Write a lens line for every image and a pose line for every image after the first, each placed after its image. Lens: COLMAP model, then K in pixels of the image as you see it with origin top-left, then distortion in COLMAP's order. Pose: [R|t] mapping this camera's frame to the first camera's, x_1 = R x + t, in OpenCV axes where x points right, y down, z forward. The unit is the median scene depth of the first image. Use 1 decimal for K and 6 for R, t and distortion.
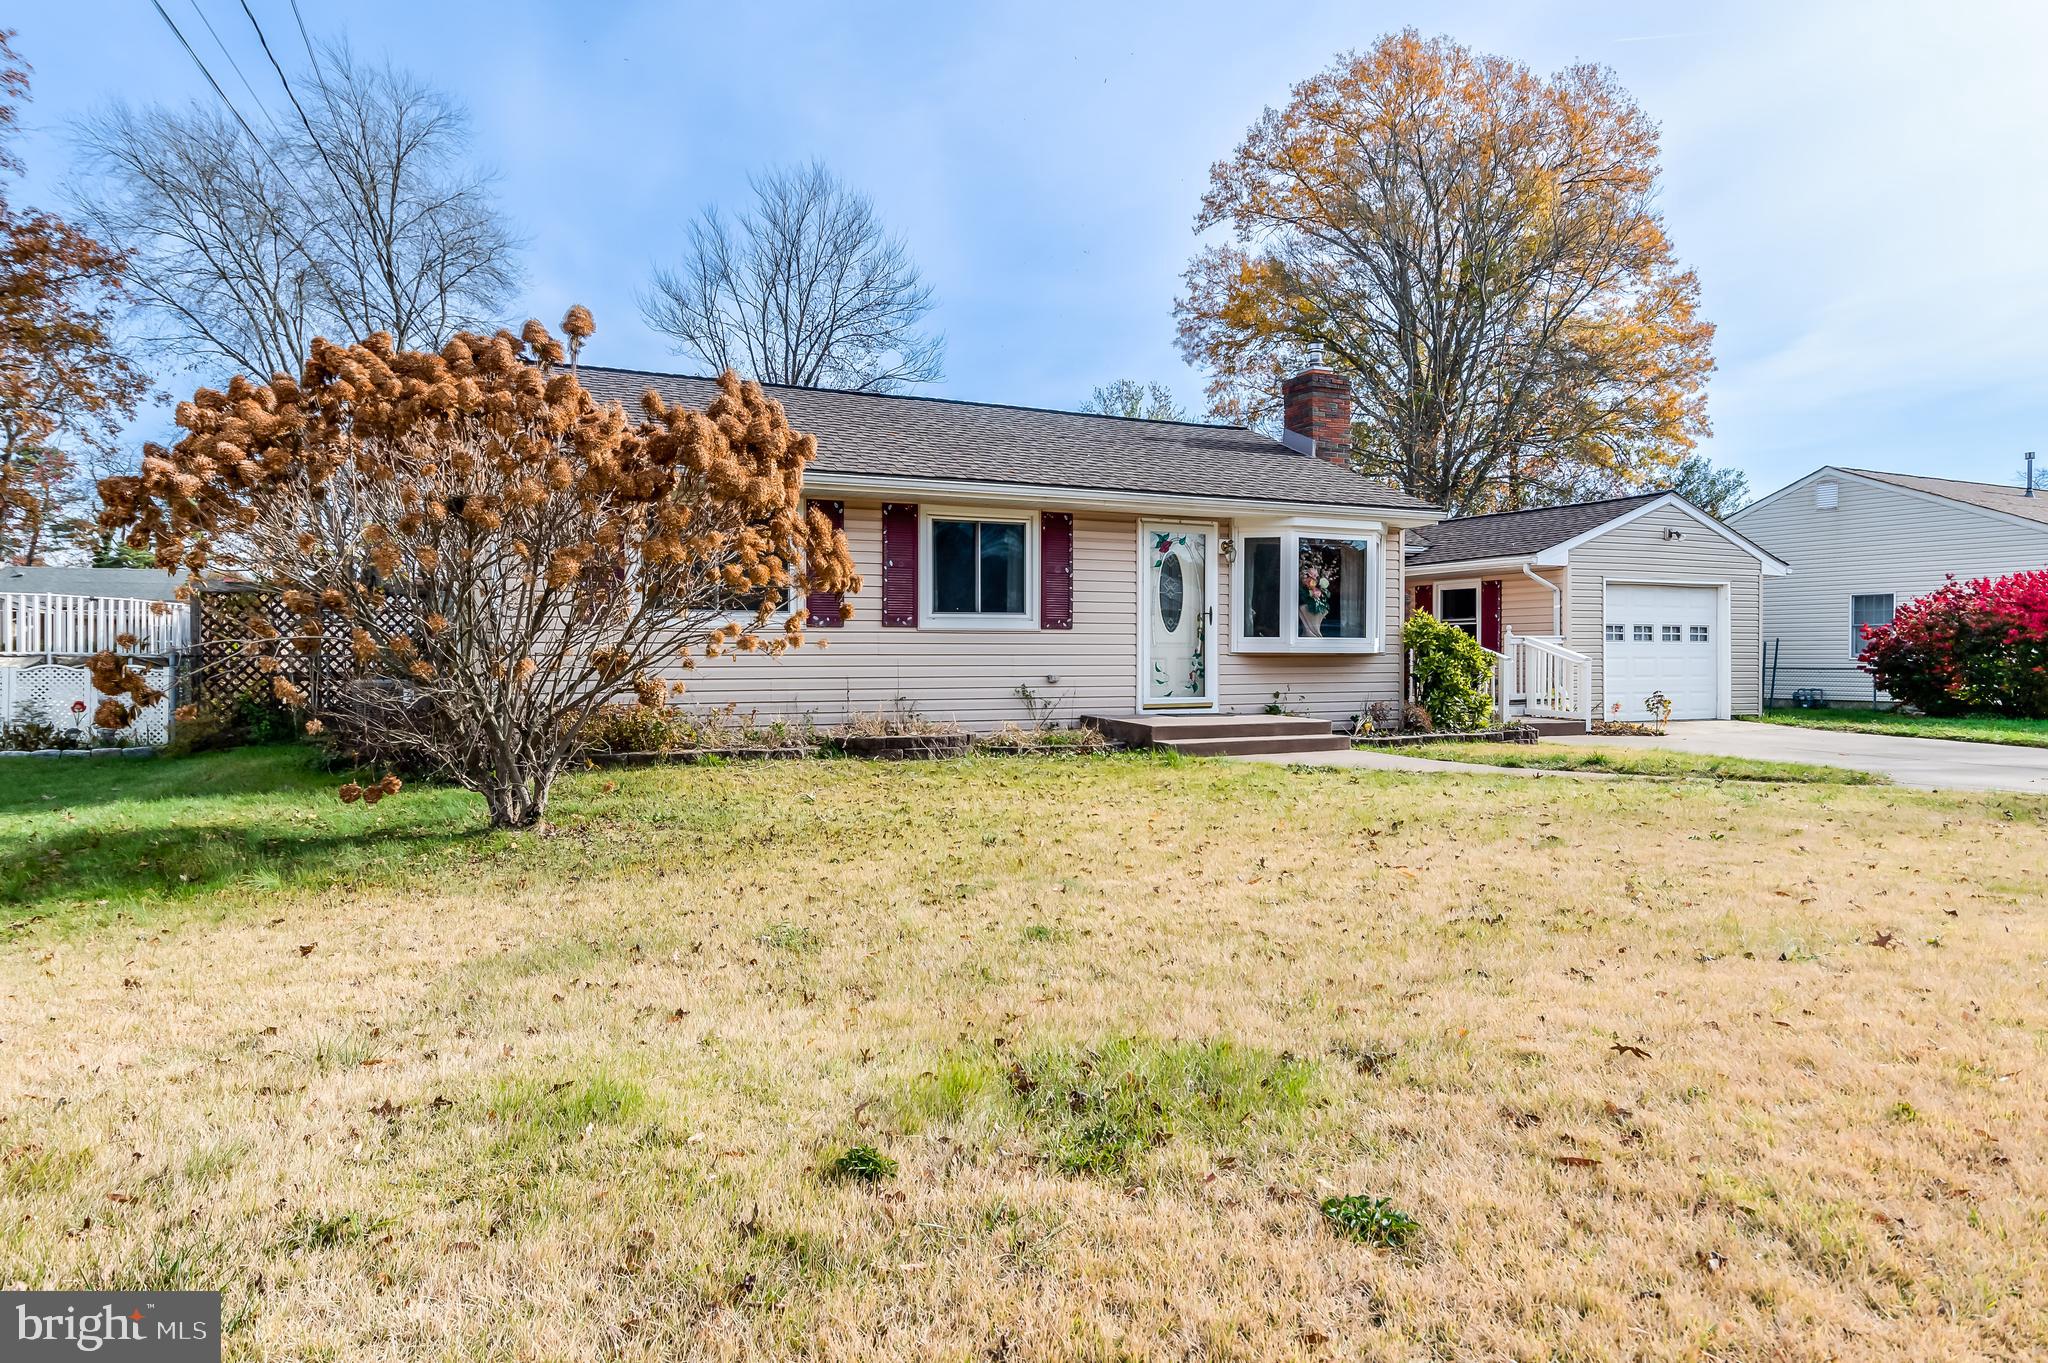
lens RADIAL K [[1131.9, 0, 1024.2], [0, 1131.9, 617.6], [0, 0, 1]] dist [0.000781, -0.002731]
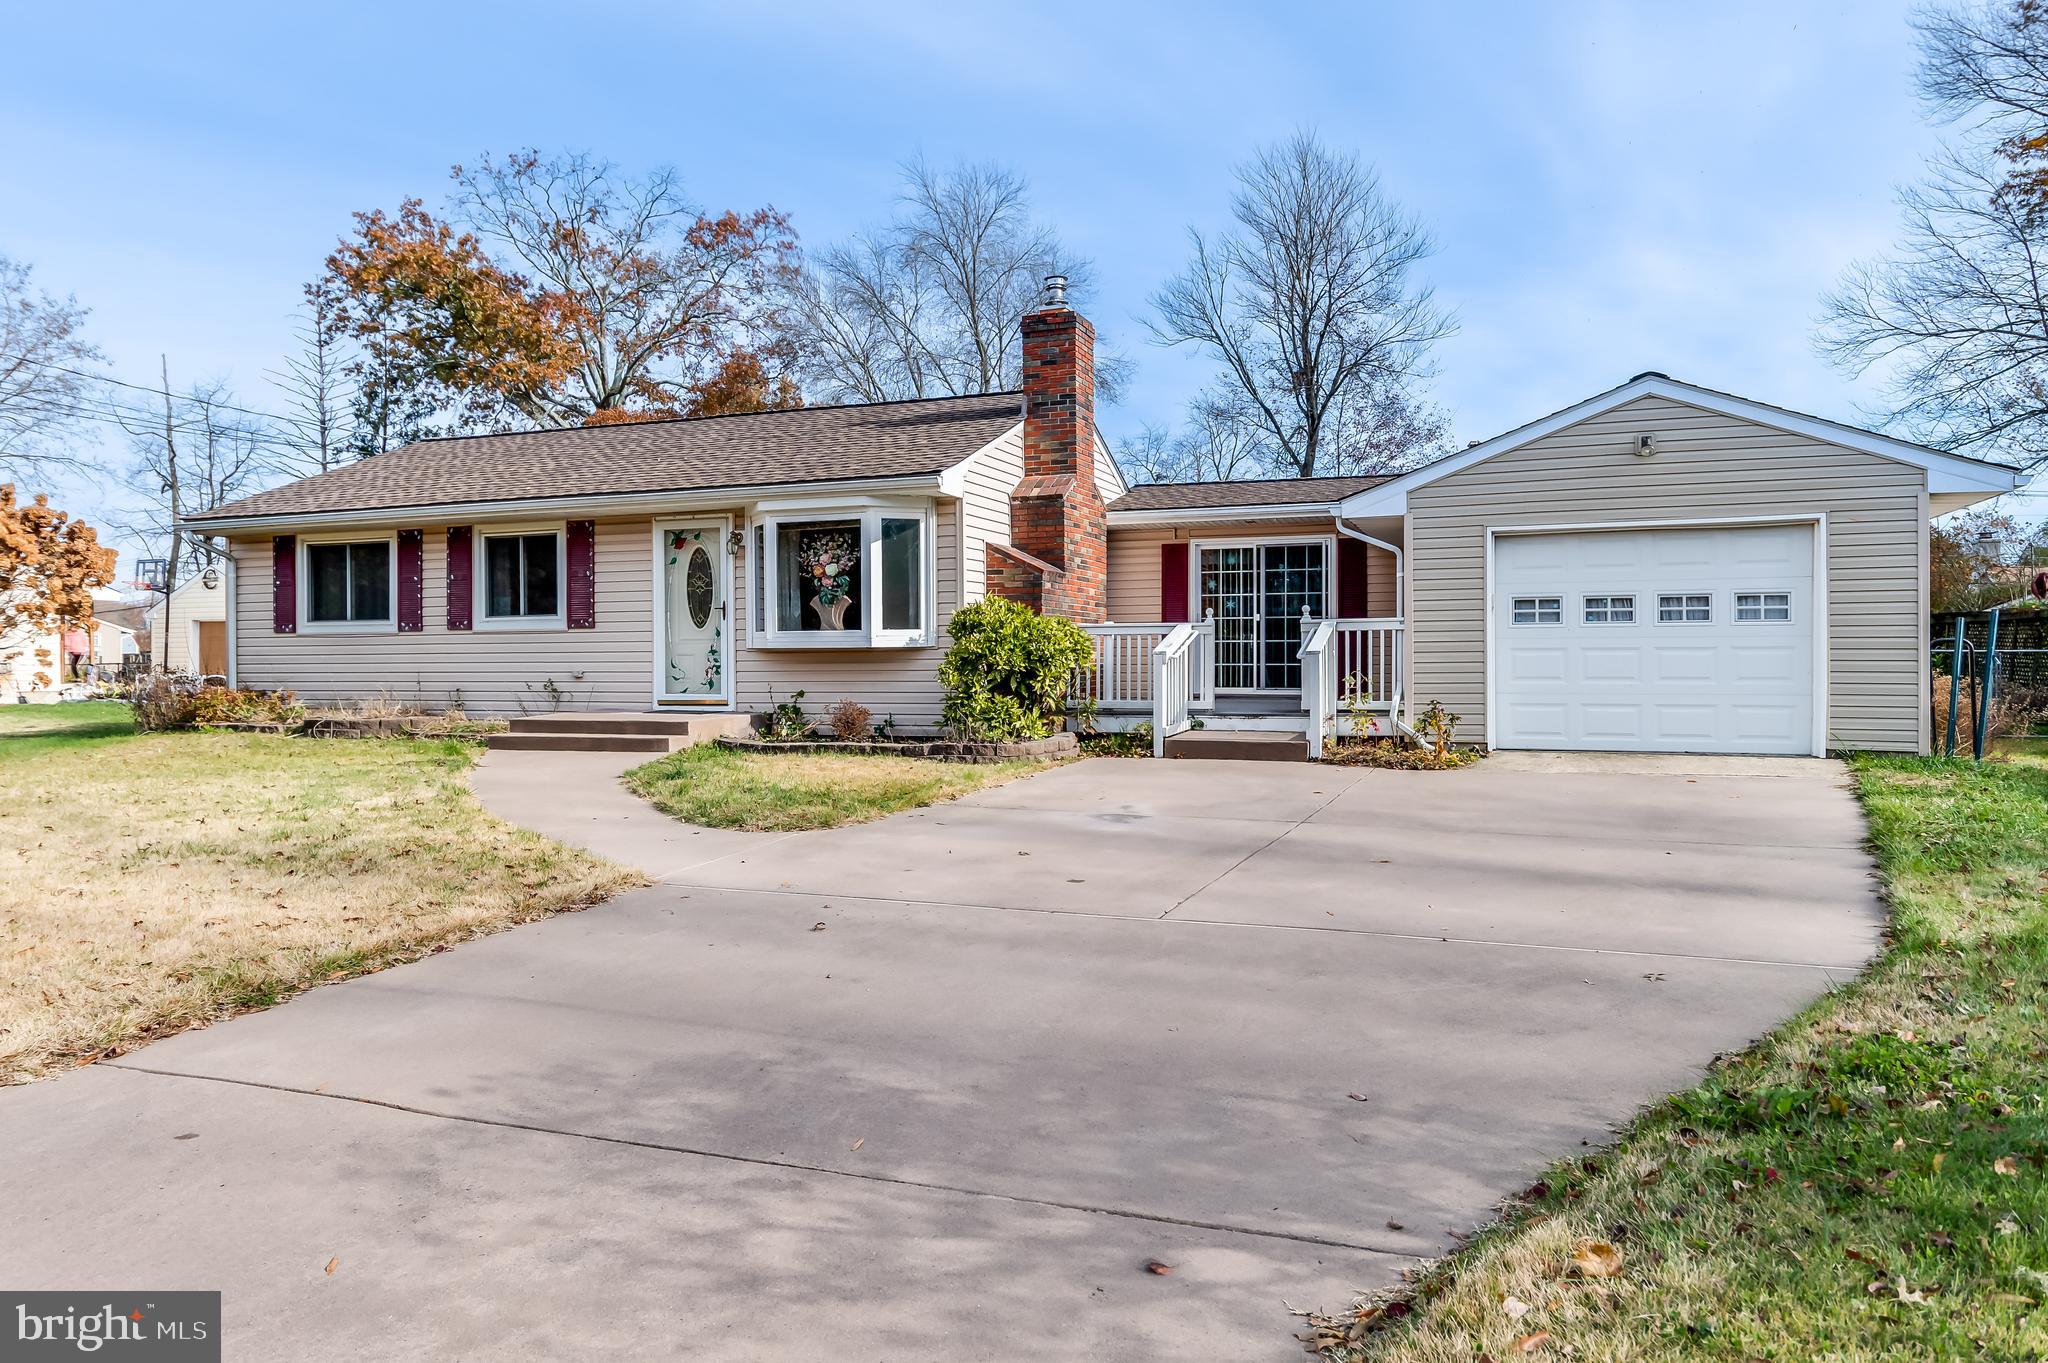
lens RADIAL K [[1119.1, 0, 990.6], [0, 1119.1, 621.1], [0, 0, 1]] dist [0.002999, -0.000186]
pose [[0.754329, -0.021192, -0.656155, 1.019396], [0.030745, 0.999523, 0.003064, 0.011928], [0.655776, -0.022485, 0.754620, 0.446099]]
